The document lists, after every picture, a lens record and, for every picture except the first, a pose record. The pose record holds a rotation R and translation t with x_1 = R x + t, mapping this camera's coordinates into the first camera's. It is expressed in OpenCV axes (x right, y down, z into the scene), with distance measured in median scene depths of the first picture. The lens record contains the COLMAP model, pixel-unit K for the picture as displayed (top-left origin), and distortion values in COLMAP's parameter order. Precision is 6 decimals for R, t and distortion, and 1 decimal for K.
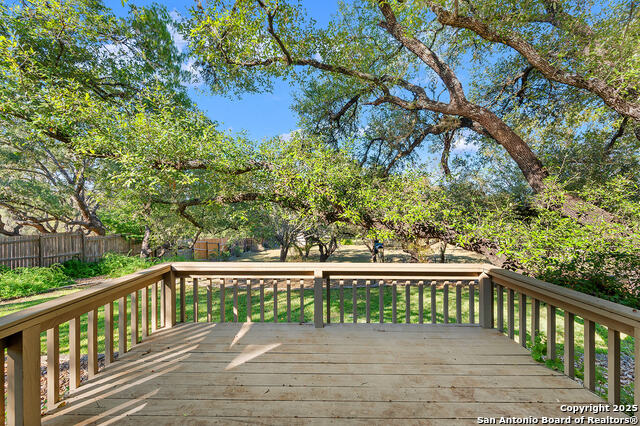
lens RADIAL K [[261.6, 0, 320.0], [0, 261.6, 213.0], [0, 0, 1]] dist [-0.013467, -0.000123]
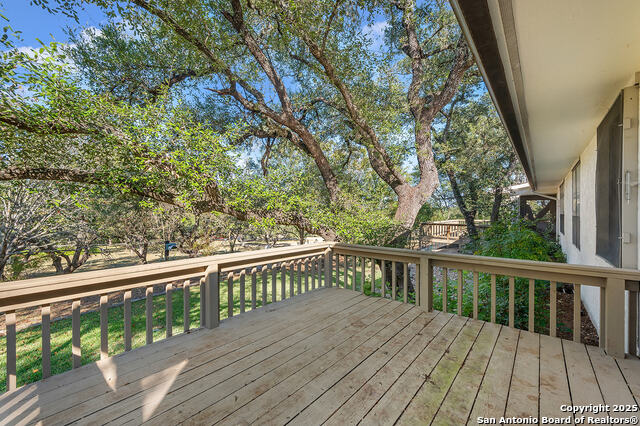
lens RADIAL K [[258.3, 0, 320.0], [0, 258.3, 213.0], [0, 0, 1]] dist [0.000445, 0.000038]
pose [[0.641111, -0.000253, 0.767448, -0.303925], [0.000877, 1.000000, -0.000404, 0.030718], [-0.767448, 0.000932, 0.641111, 0.103951]]
